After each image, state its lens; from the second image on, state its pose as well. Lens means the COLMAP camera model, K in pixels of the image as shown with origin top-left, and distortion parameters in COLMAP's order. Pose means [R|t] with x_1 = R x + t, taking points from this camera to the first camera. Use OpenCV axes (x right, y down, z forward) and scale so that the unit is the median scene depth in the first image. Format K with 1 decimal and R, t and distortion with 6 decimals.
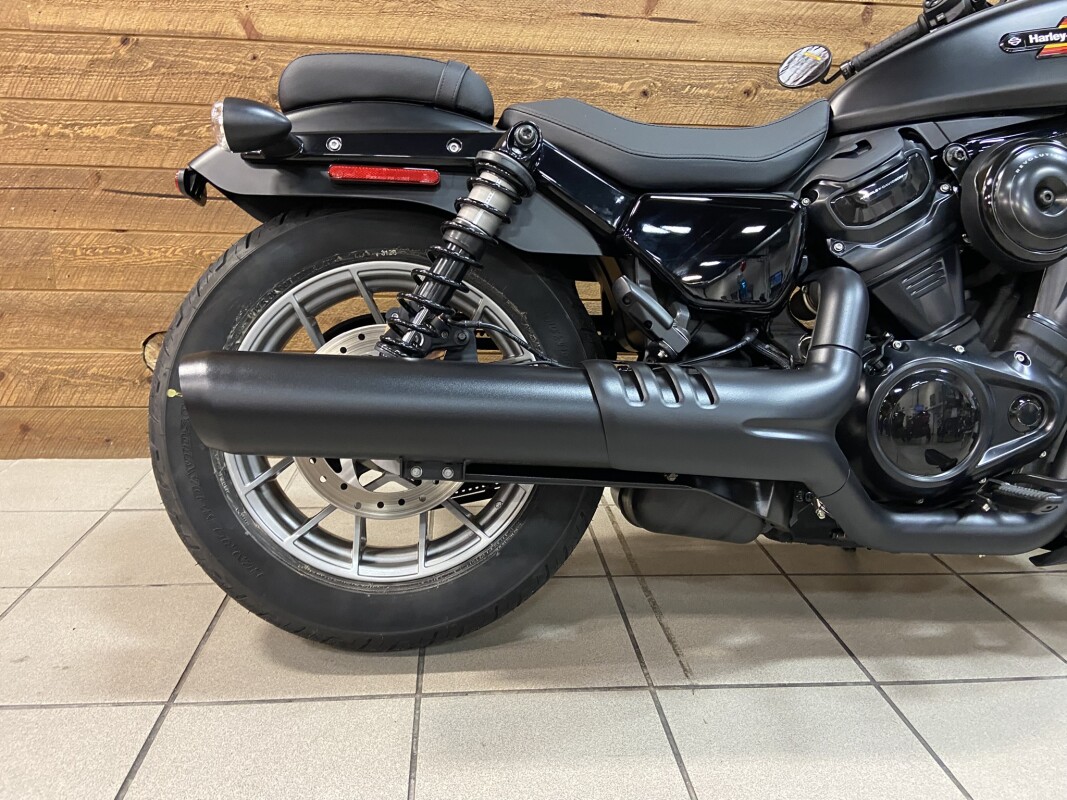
lens RADIAL K [[799.0, 0, 528.6], [0, 799.0, 398.2], [0, 0, 1]] dist [0.112790, -0.155962]
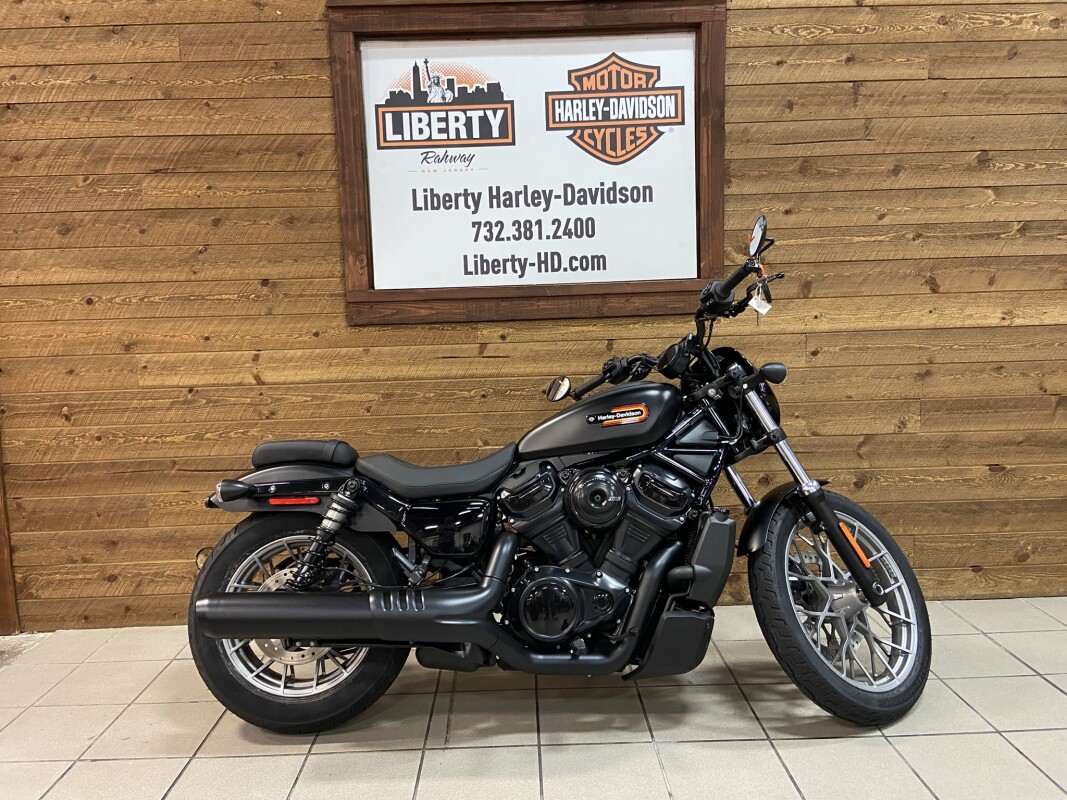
lens RADIAL K [[799.6, 0, 523.8], [0, 799.6, 388.8], [0, 0, 1]] dist [0.109986, -0.161046]
pose [[0.995023, -0.049435, -0.086516, 0.584937], [0.035515, 0.987180, -0.155611, -0.192325], [0.093100, 0.151764, 0.984022, -1.039279]]
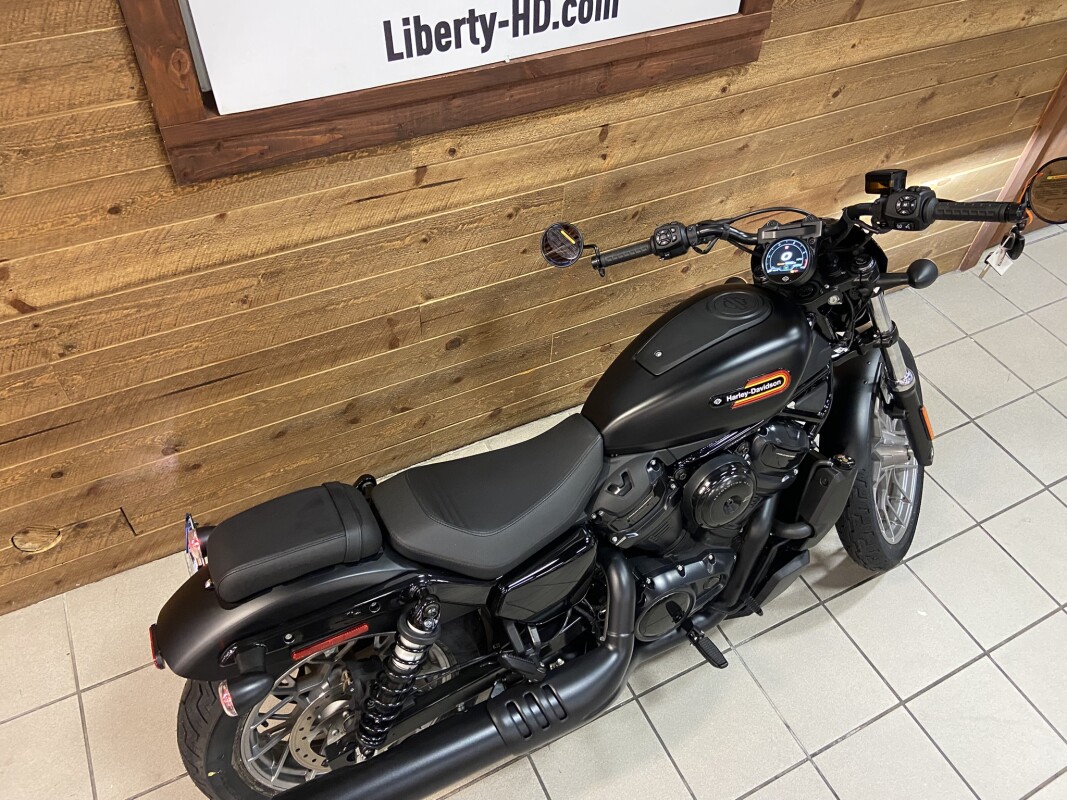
lens RADIAL K [[793.8, 0, 536.6], [0, 793.8, 394.8], [0, 0, 1]] dist [0.118564, -0.152276]
pose [[0.928778, -0.262339, 0.261821, -0.084274], [0.076110, 0.826349, 0.557991, -1.240713], [-0.362738, -0.498323, 0.787461, -0.025794]]
